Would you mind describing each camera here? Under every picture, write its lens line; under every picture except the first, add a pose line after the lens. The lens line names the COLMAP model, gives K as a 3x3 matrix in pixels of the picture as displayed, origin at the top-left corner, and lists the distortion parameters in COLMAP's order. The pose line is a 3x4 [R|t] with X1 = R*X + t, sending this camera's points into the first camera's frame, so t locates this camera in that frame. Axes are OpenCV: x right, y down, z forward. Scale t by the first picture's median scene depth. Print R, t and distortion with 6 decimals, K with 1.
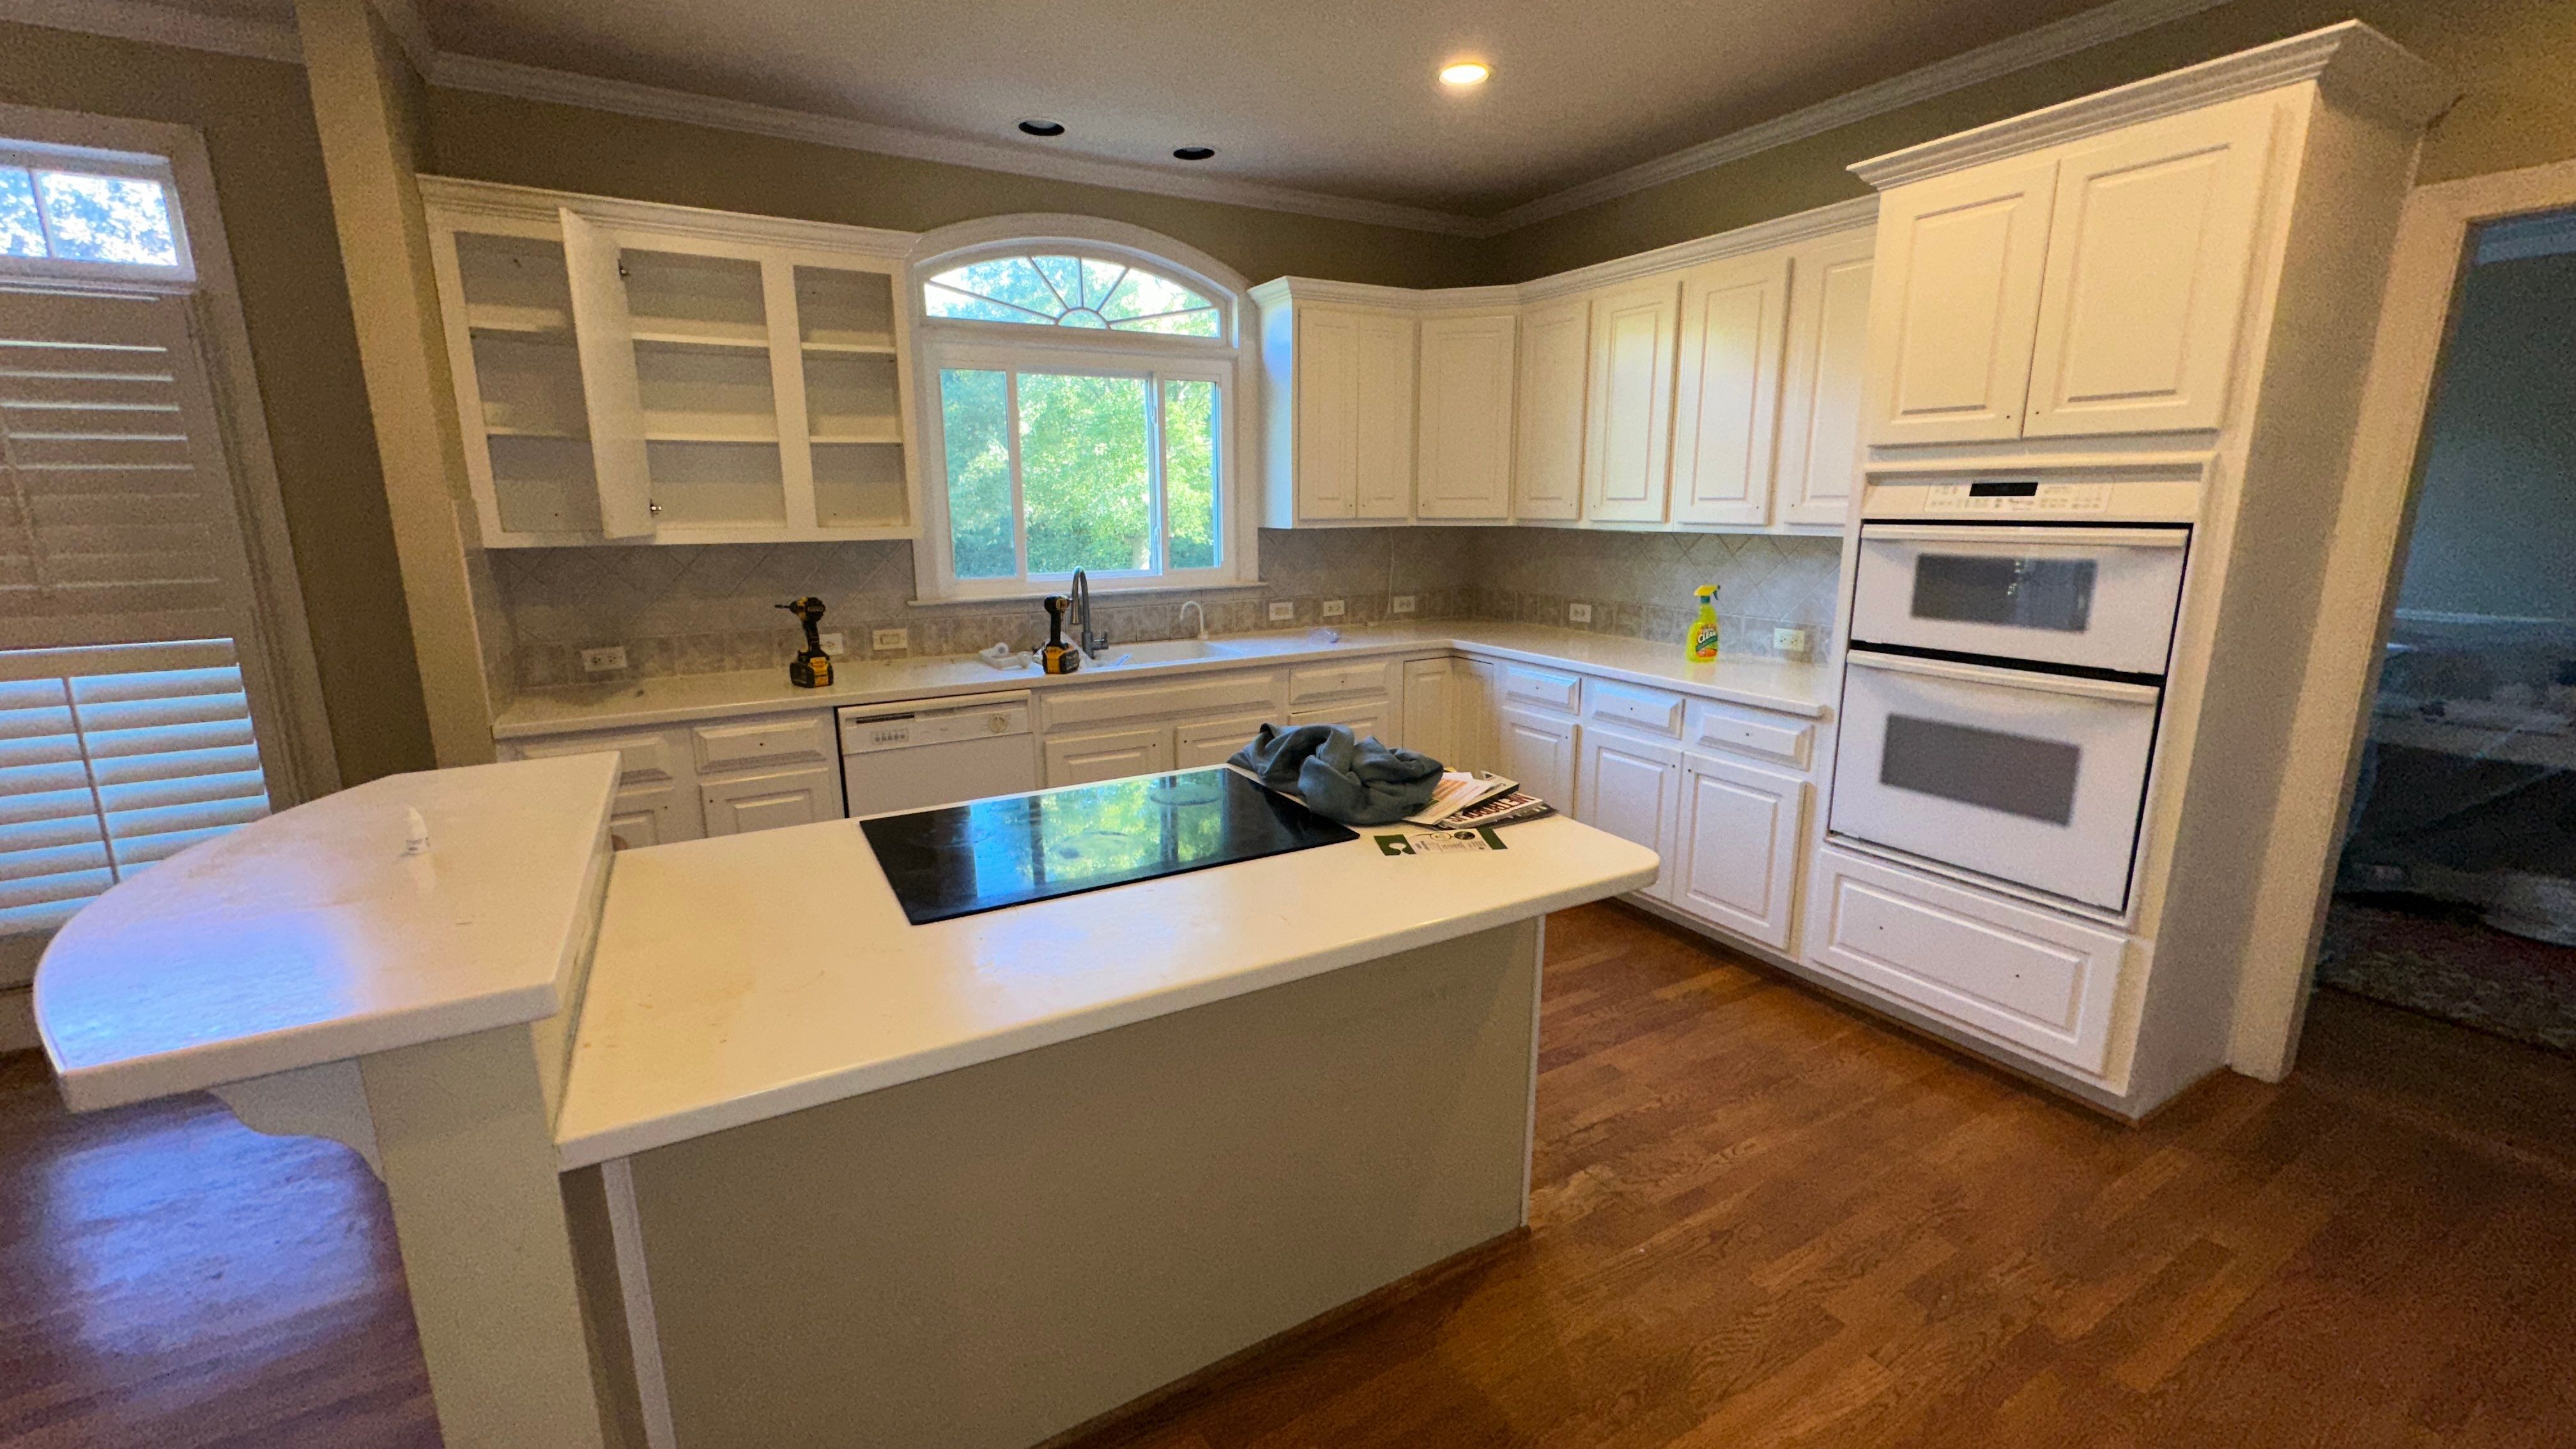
lens RADIAL K [[1022.9, 0, 1289.3], [0, 1022.9, 722.4], [0, 0, 1]] dist [-0.001104, -0.000246]
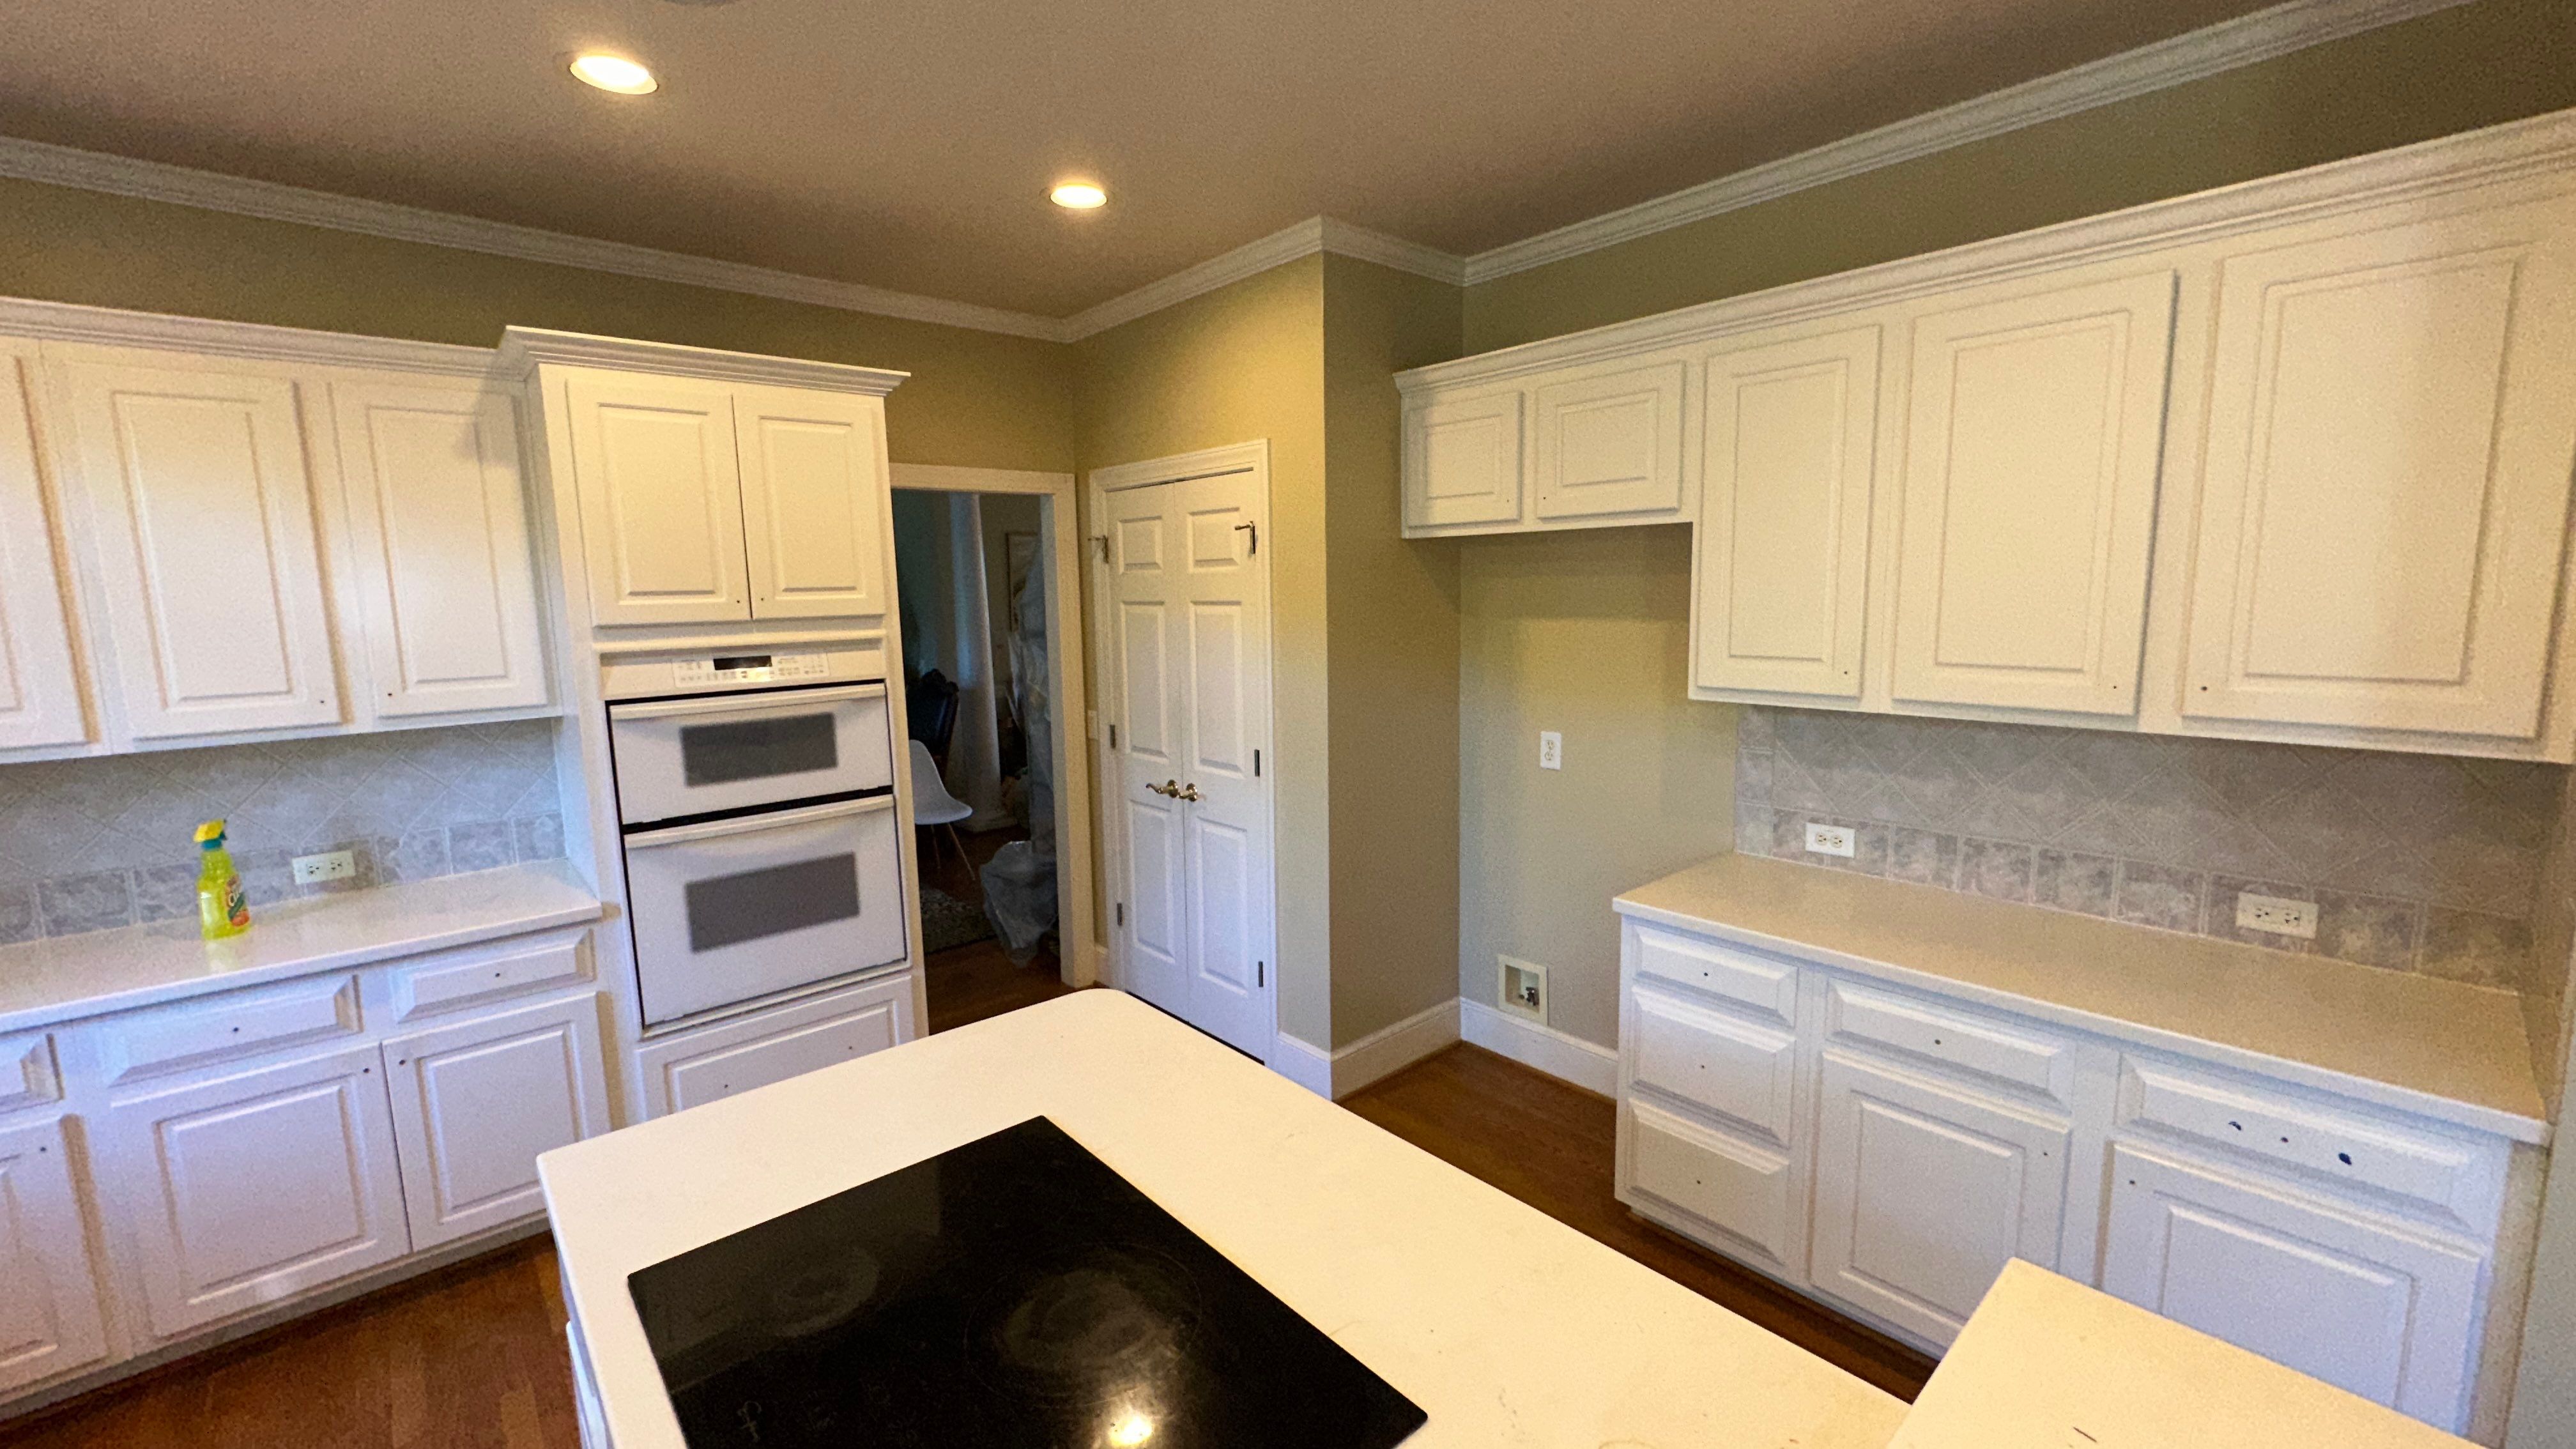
lens RADIAL K [[1022.9, 0, 1287.7], [0, 1022.9, 724.7], [0, 0, 1]] dist [-0.001104, -0.000246]
pose [[-0.202399, -0.123689, 0.971461, -0.404840], [0.231016, 0.957965, 0.170102, -0.158812], [-0.951665, 0.258851, -0.165317, 0.461788]]
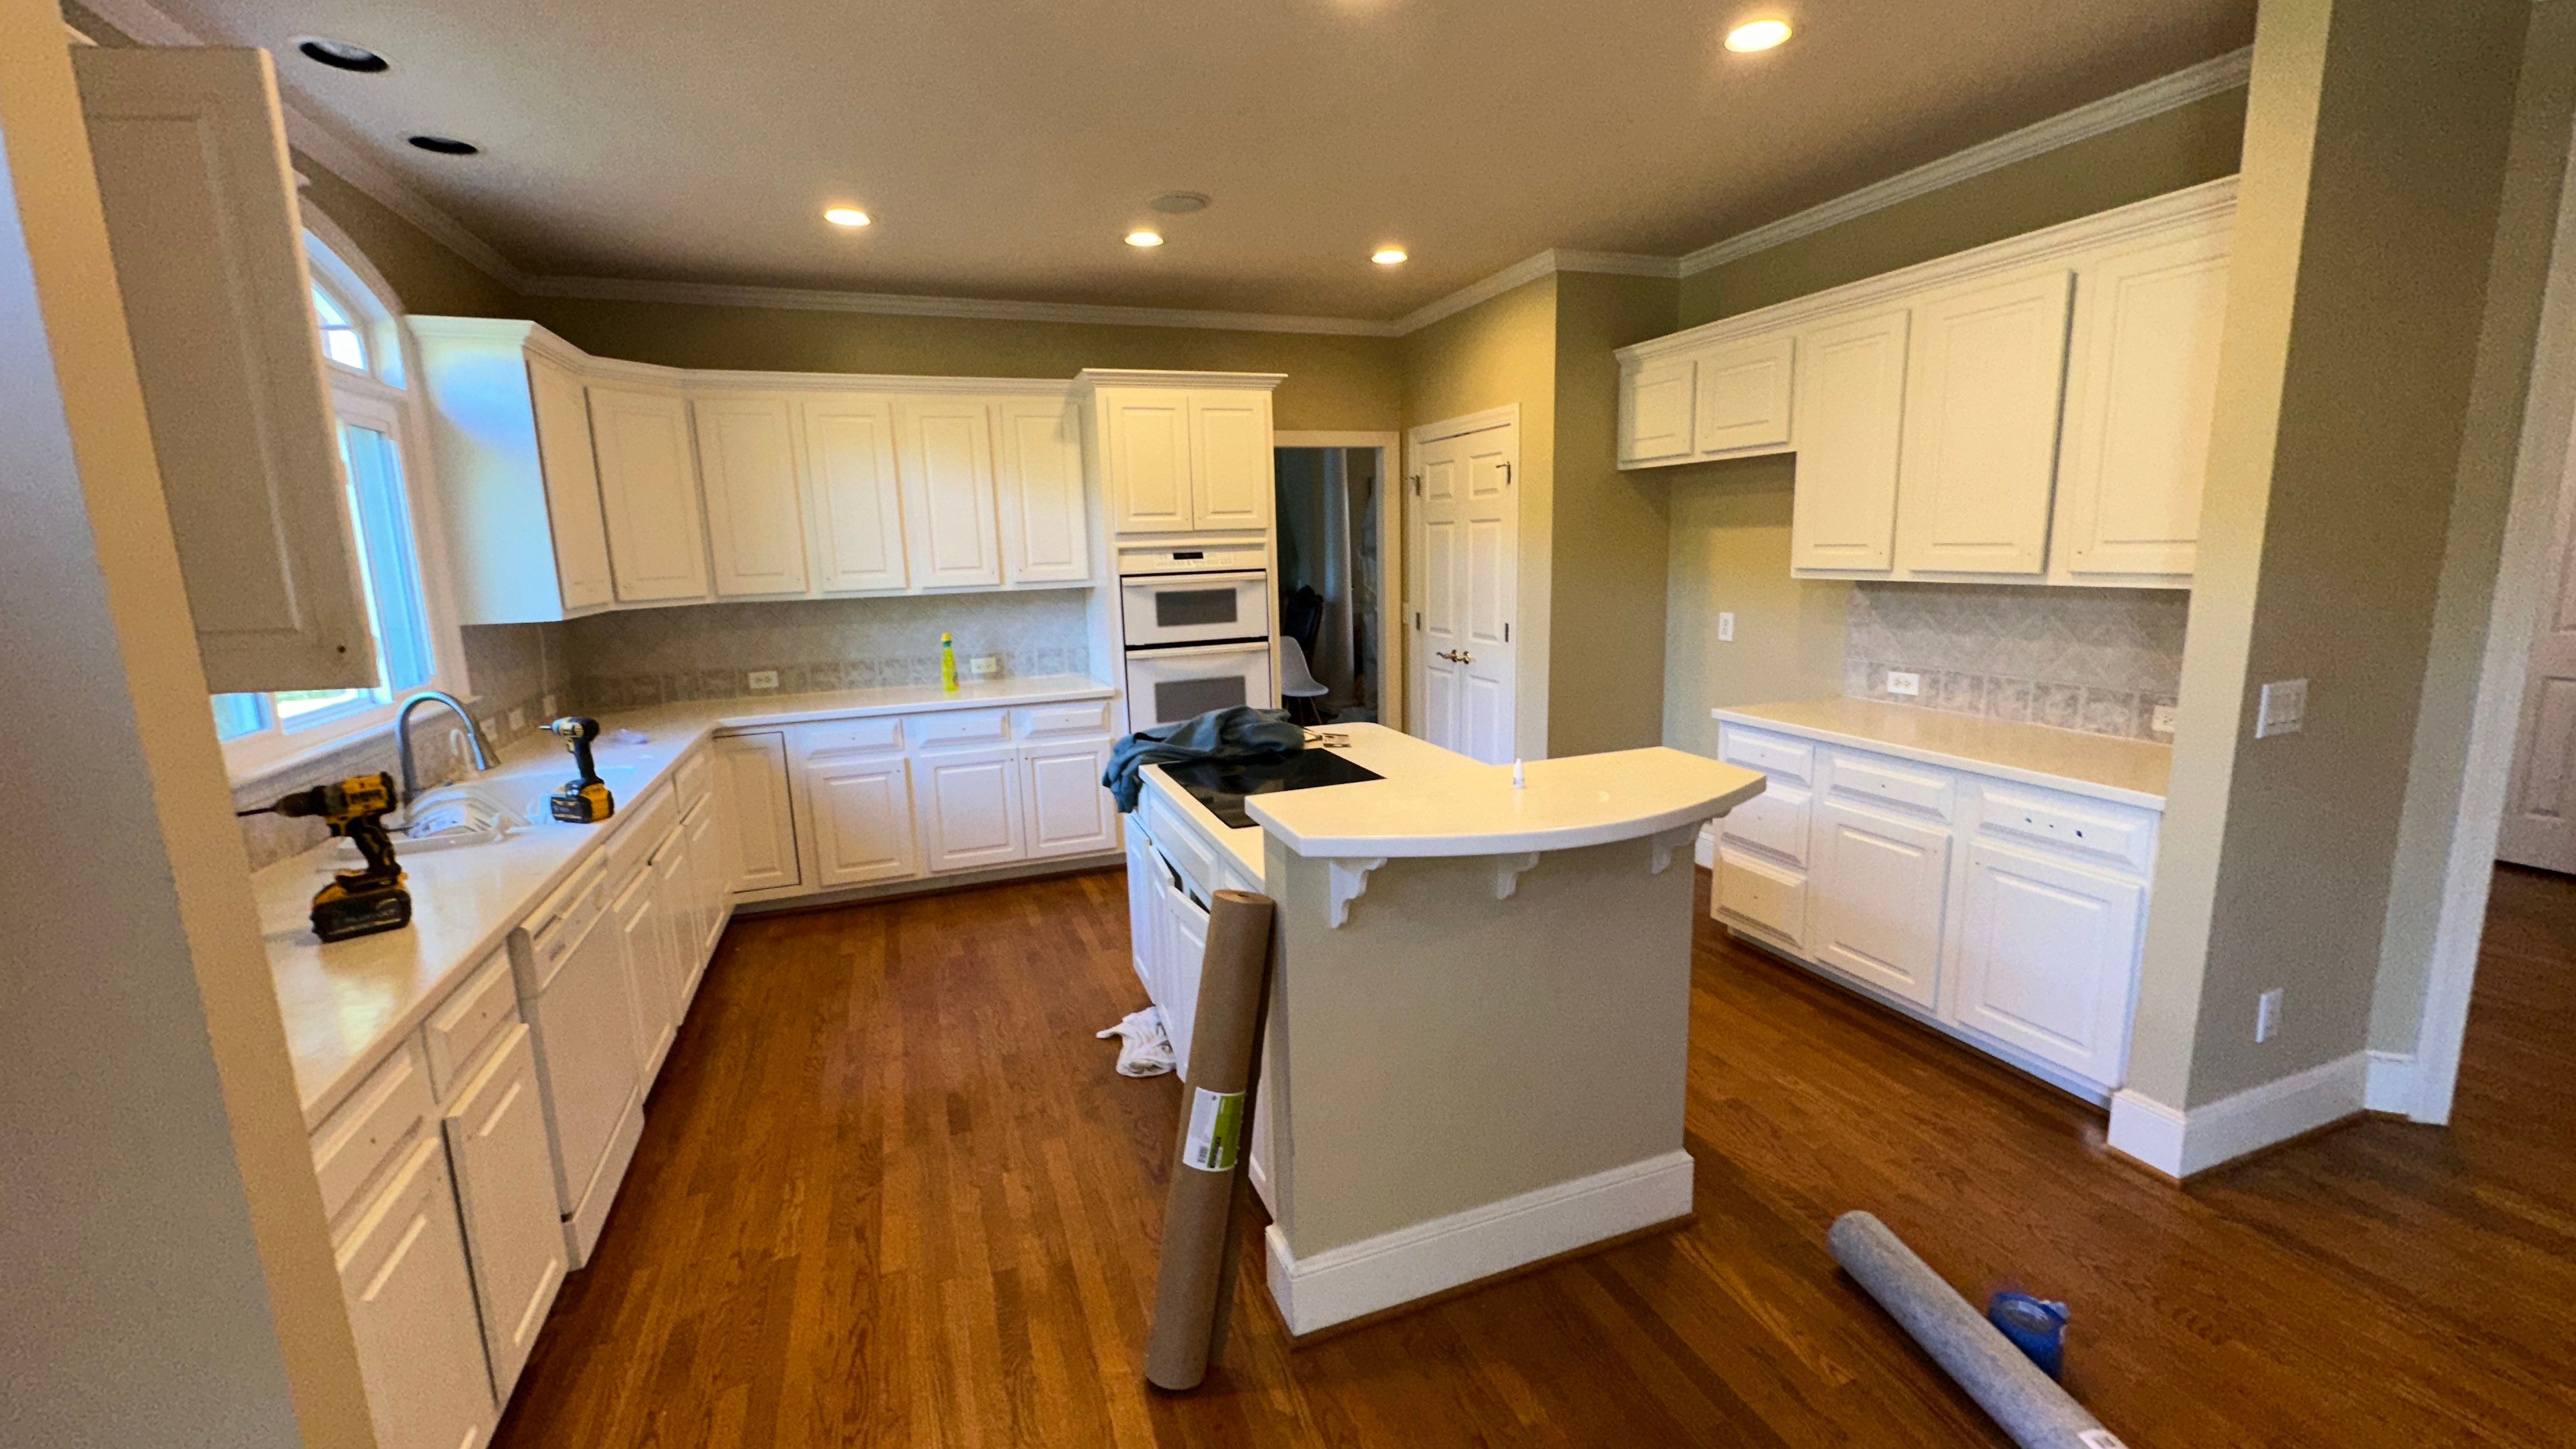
lens RADIAL K [[1022.9, 0, 1287.8], [0, 1022.9, 720.4], [0, 0, 1]] dist [-0.001104, -0.000246]
pose [[0.160796, -0.170014, 0.972235, -0.899416], [0.239730, 0.962281, 0.128625, -0.097225], [-0.957431, 0.212391, 0.195488, 0.371774]]
